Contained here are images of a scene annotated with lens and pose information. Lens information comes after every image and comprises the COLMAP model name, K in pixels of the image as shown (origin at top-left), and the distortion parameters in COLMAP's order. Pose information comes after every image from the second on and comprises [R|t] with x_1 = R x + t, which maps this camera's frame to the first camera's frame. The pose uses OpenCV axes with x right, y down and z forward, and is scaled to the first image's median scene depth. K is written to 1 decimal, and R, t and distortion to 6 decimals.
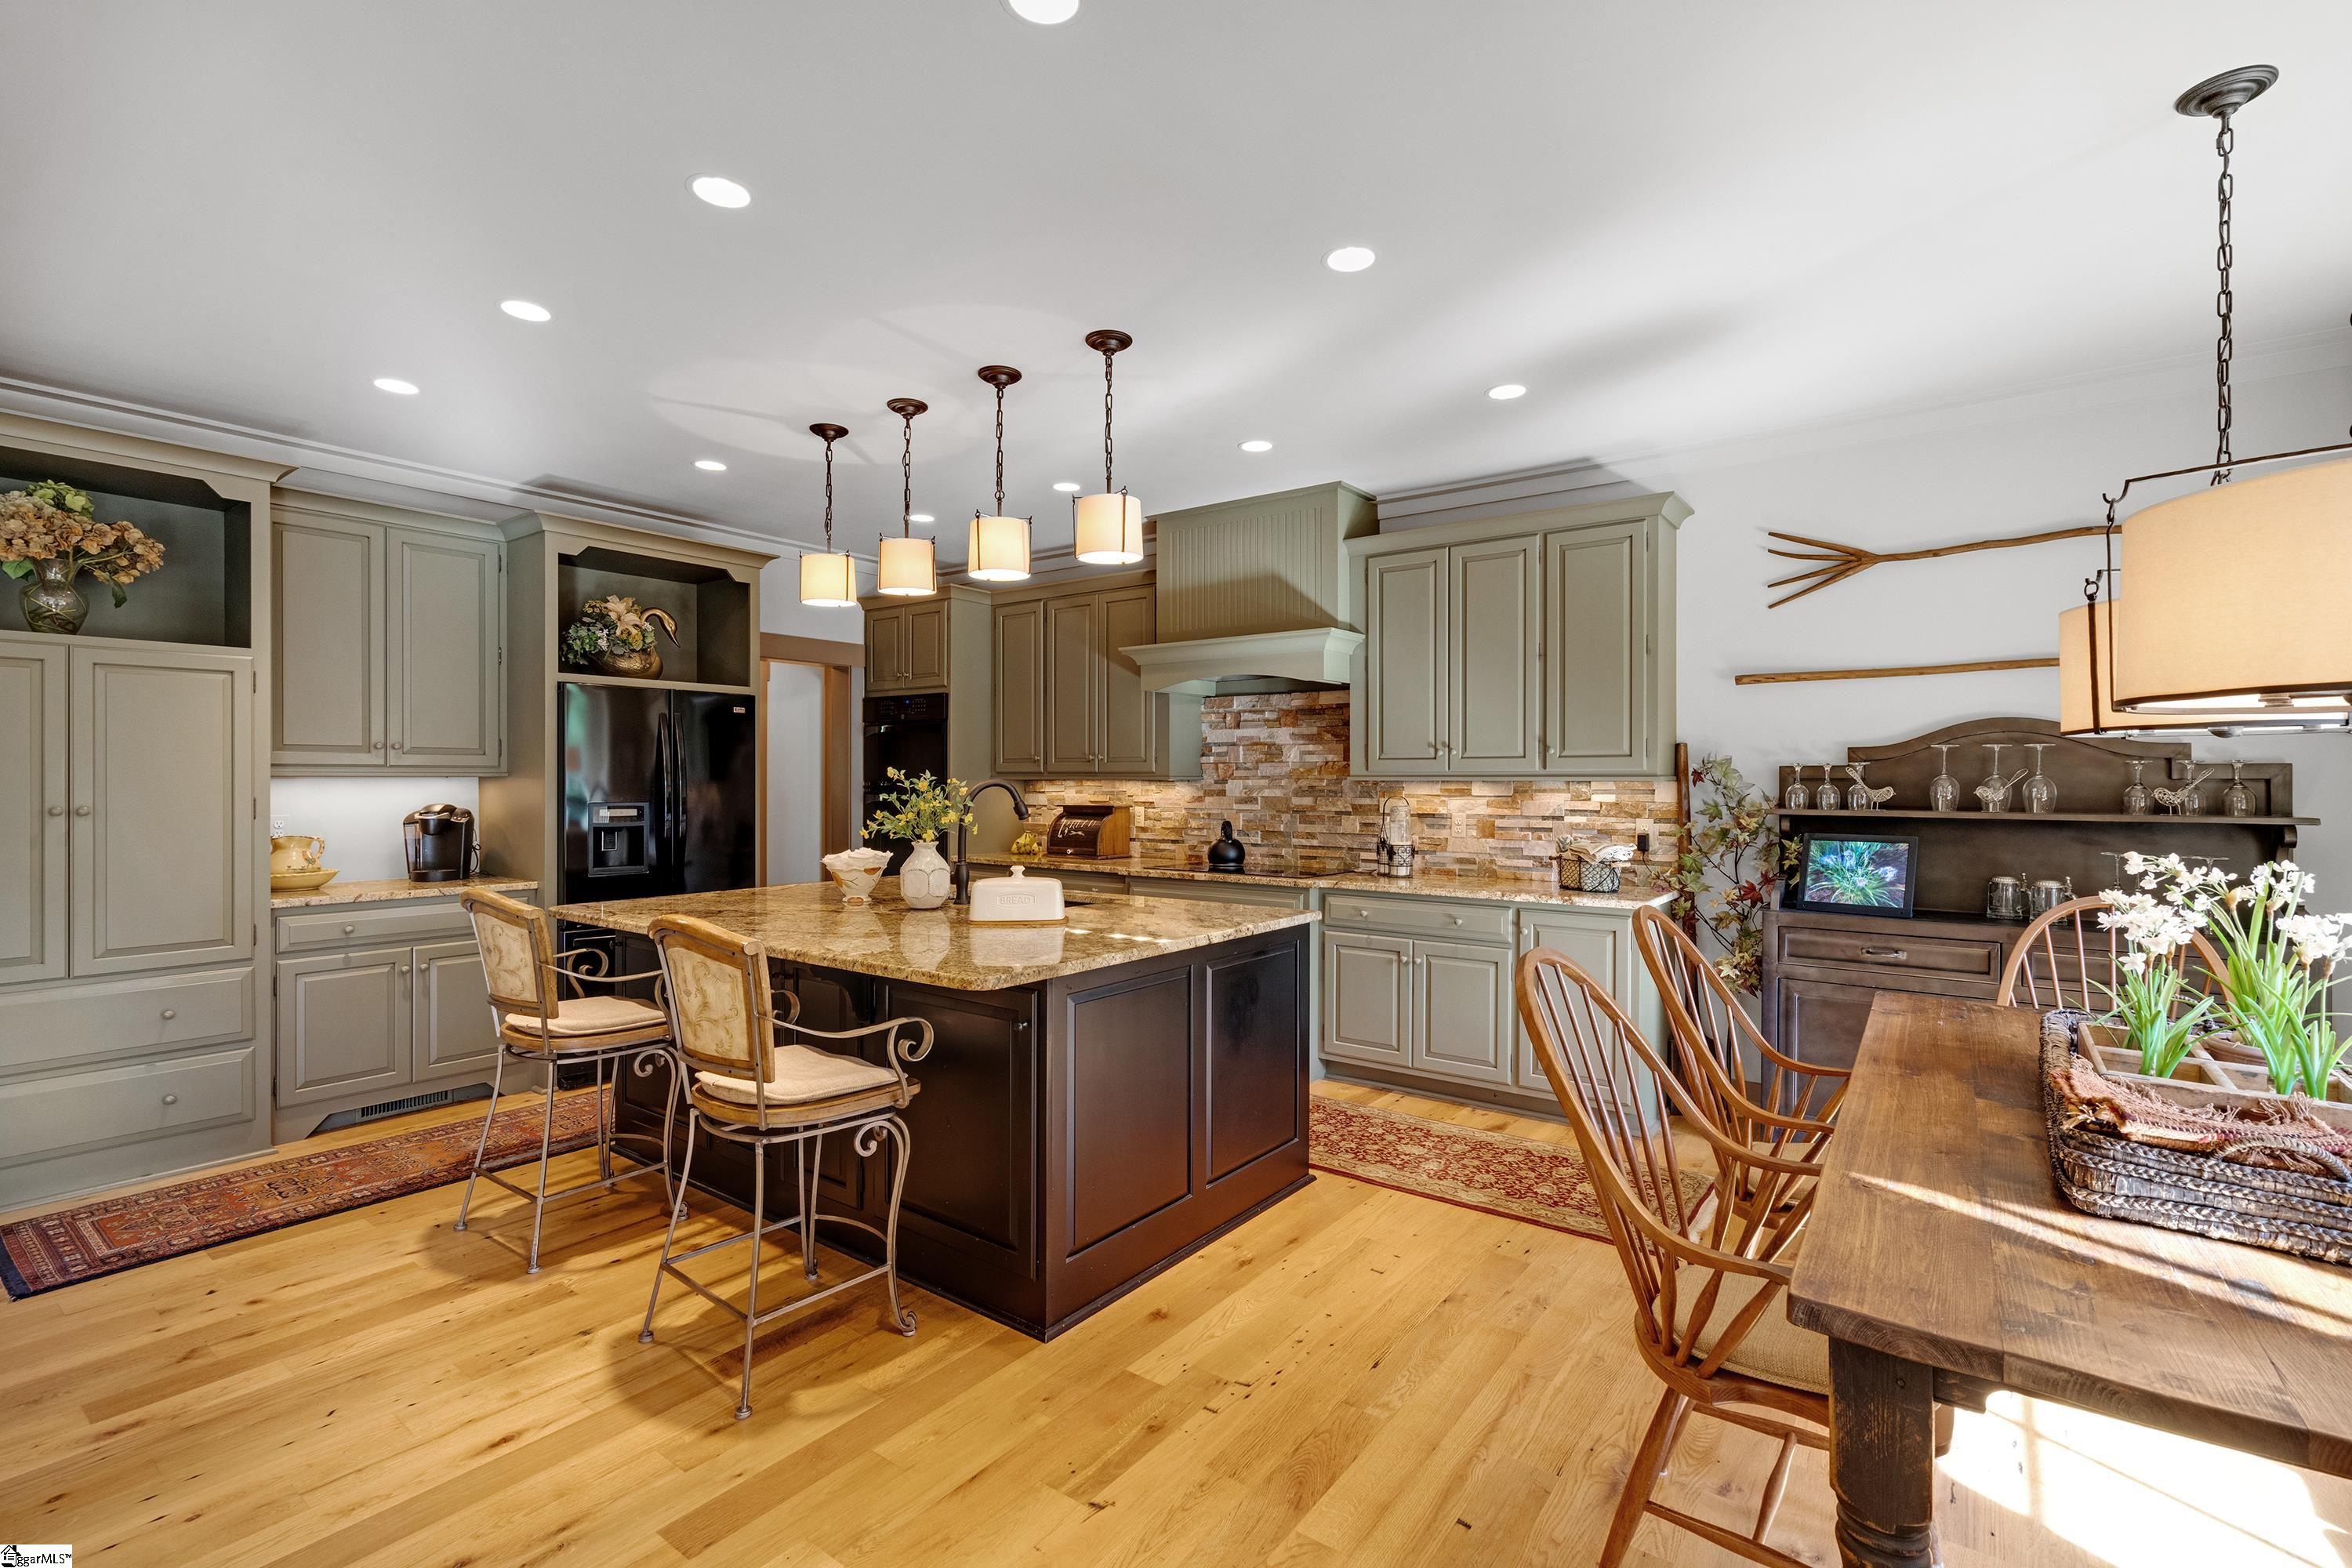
lens RADIAL K [[1059.9, 0, 1171.6], [0, 1059.9, 773.8], [0, 0, 1]] dist [0.000368, -0.000390]
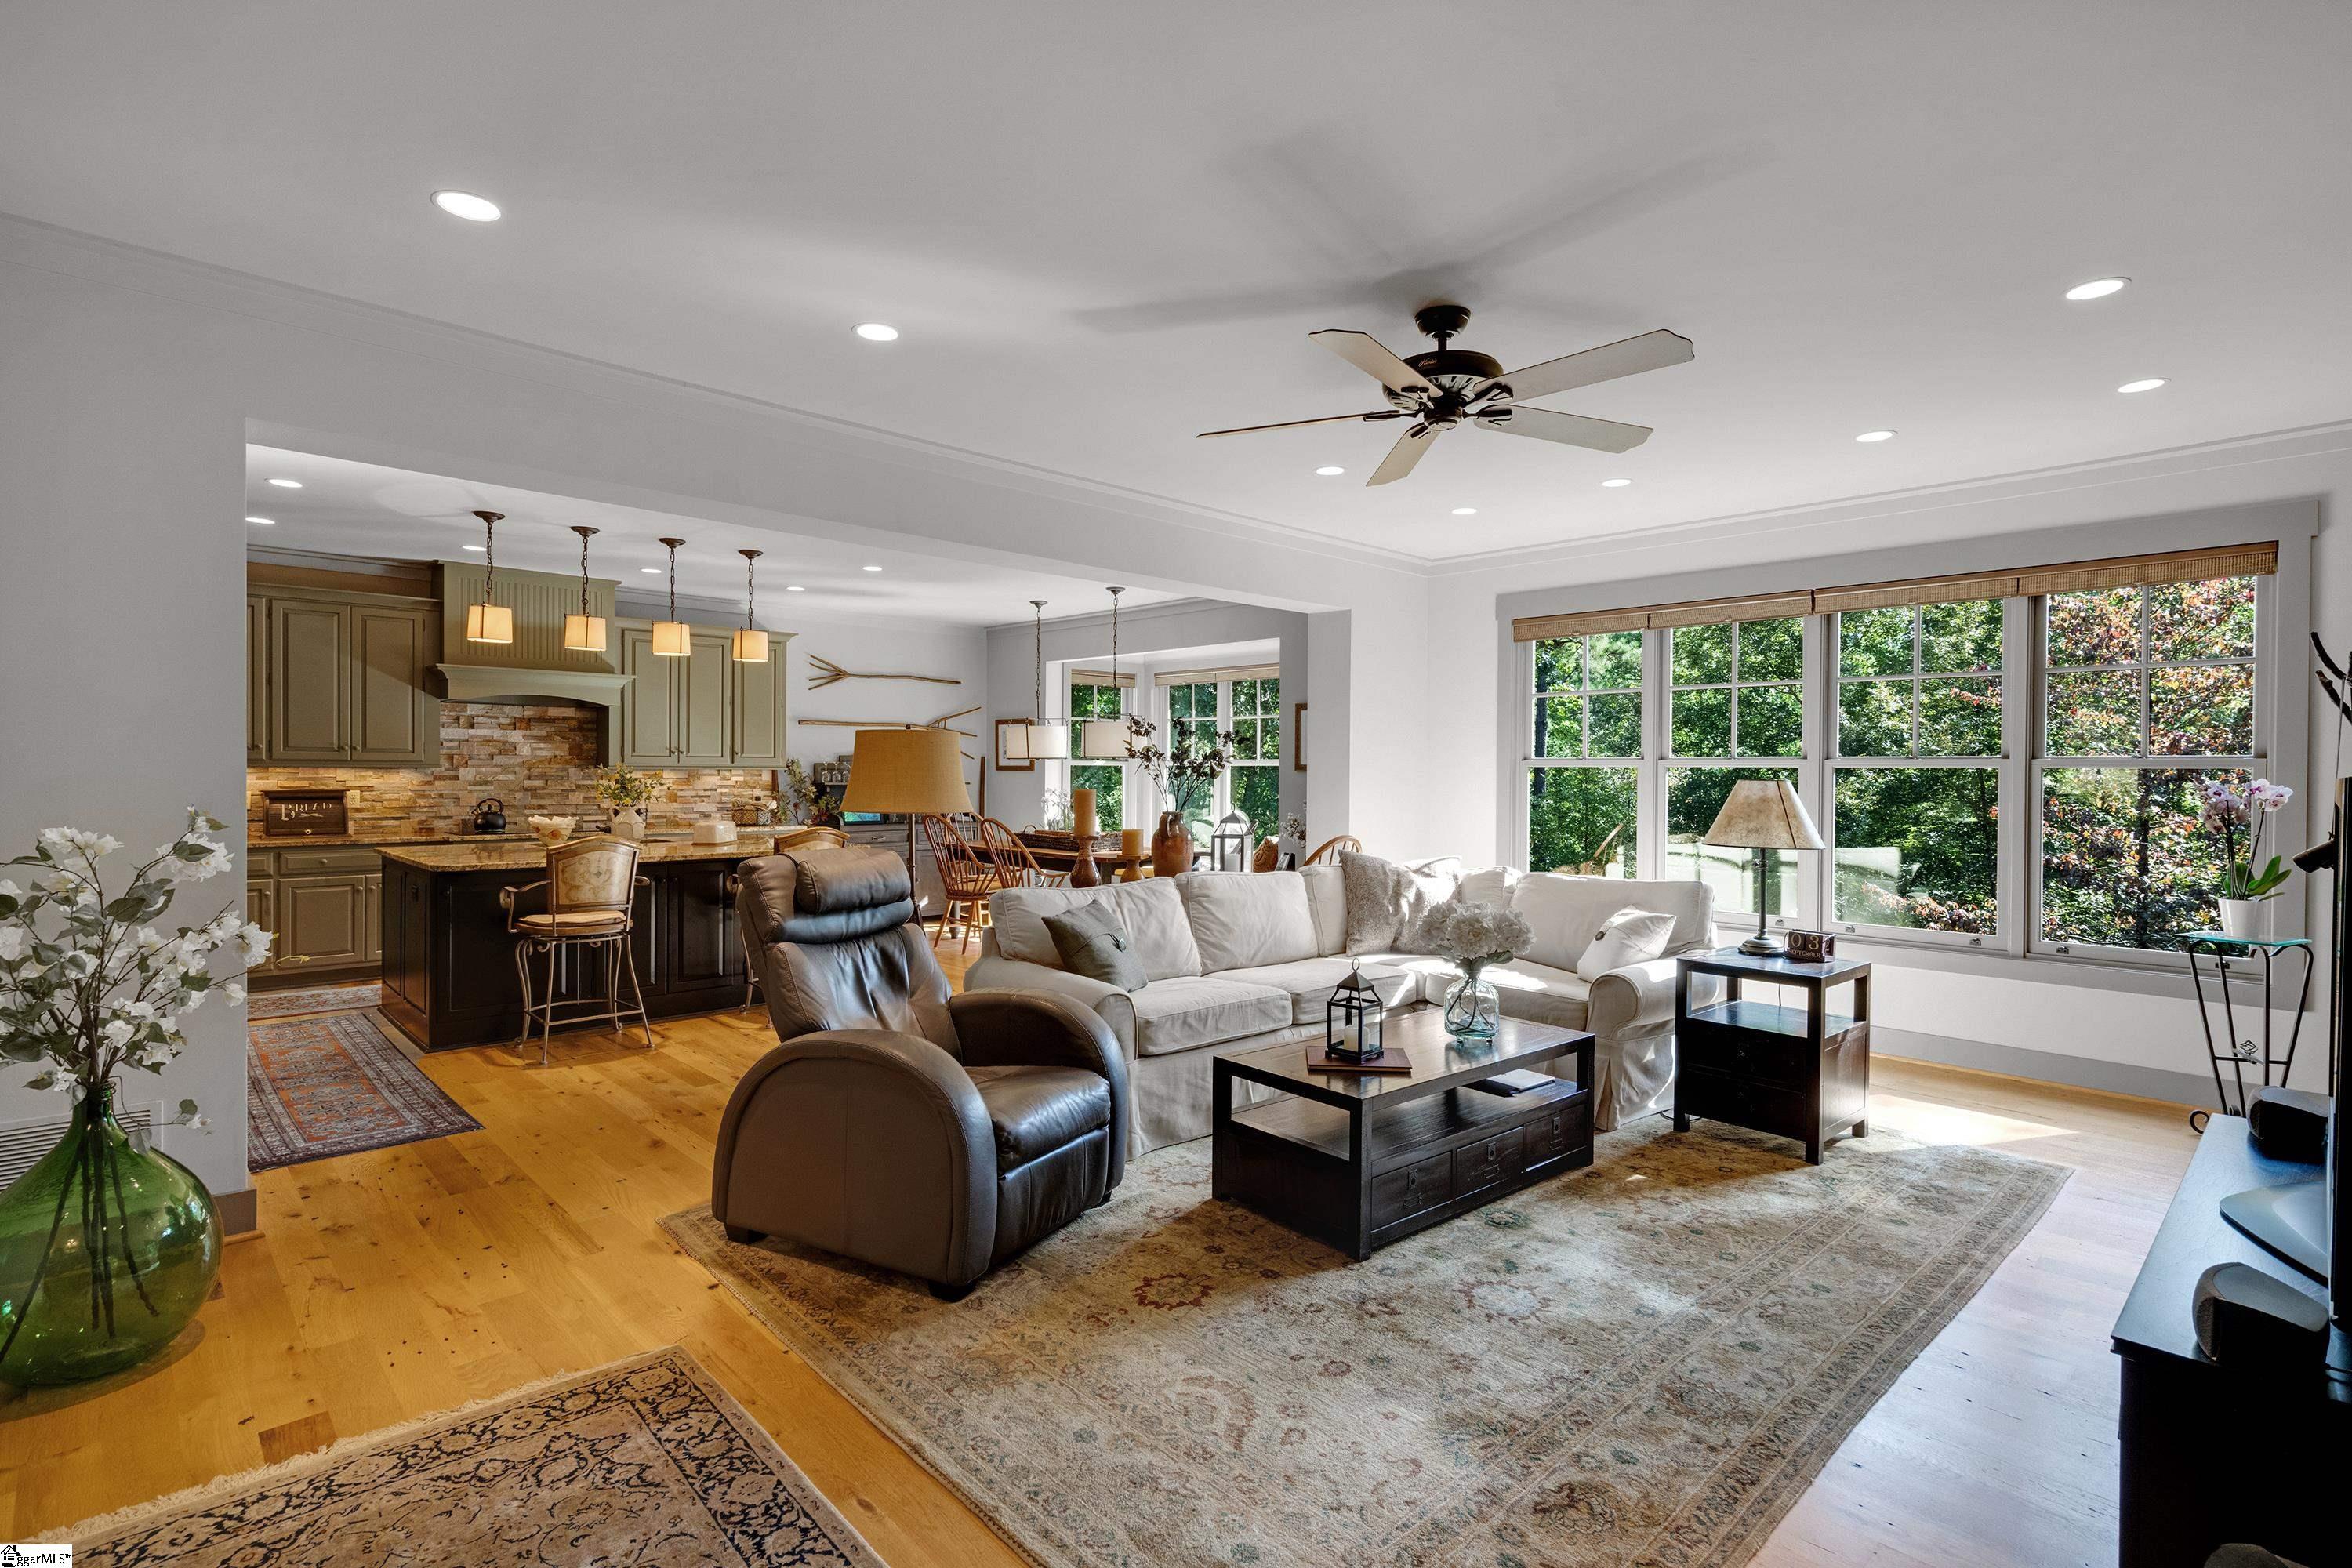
lens RADIAL K [[1129.3, 0, 1161.0], [0, 1129.3, 788.2], [0, 0, 1]] dist [0.006003, 0.000533]
pose [[0.182698, -0.016523, 0.983030, -1.212048], [-0.012452, 0.999740, 0.019118, -0.006734], [-0.983090, -0.015734, 0.182445, -0.100520]]
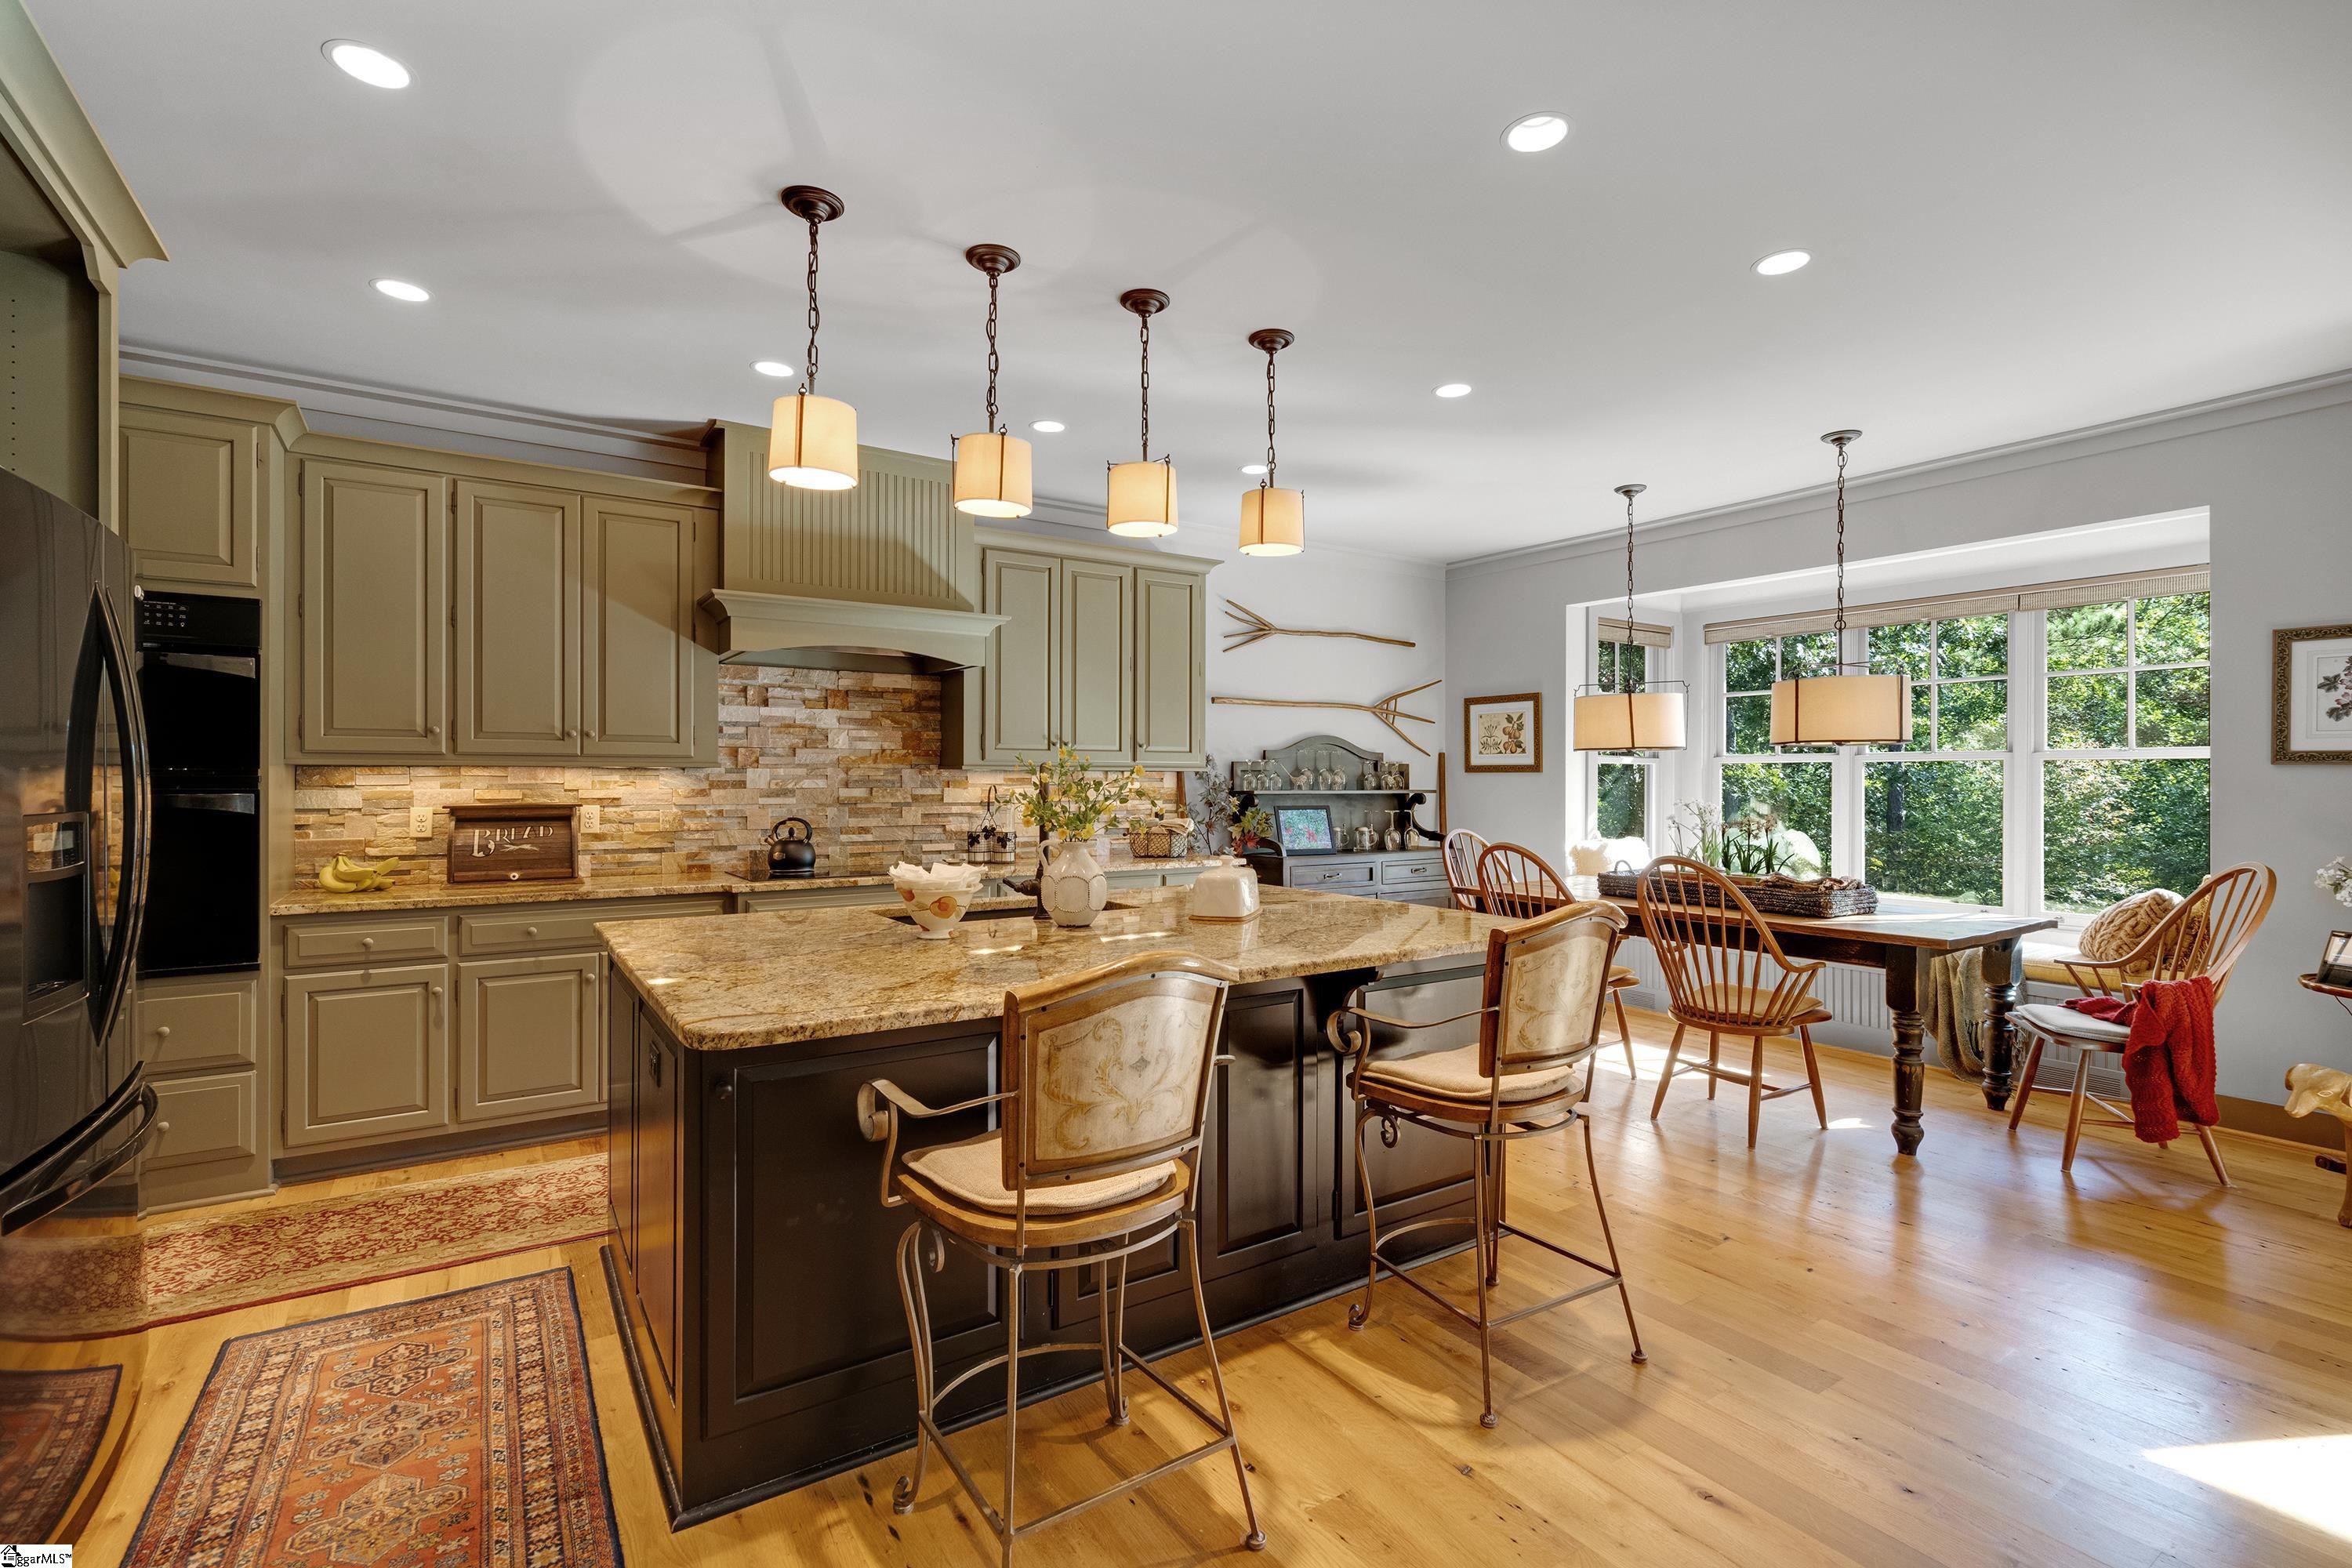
lens RADIAL K [[1059.9, 0, 1173.4], [0, 1059.9, 787.2], [0, 0, 1]] dist [0.000368, -0.000390]
pose [[0.339682, -0.011043, 0.940475, -0.631860], [-0.009335, 0.999842, 0.015112, 0.005129], [-0.940494, -0.013913, 0.339525, 0.438912]]
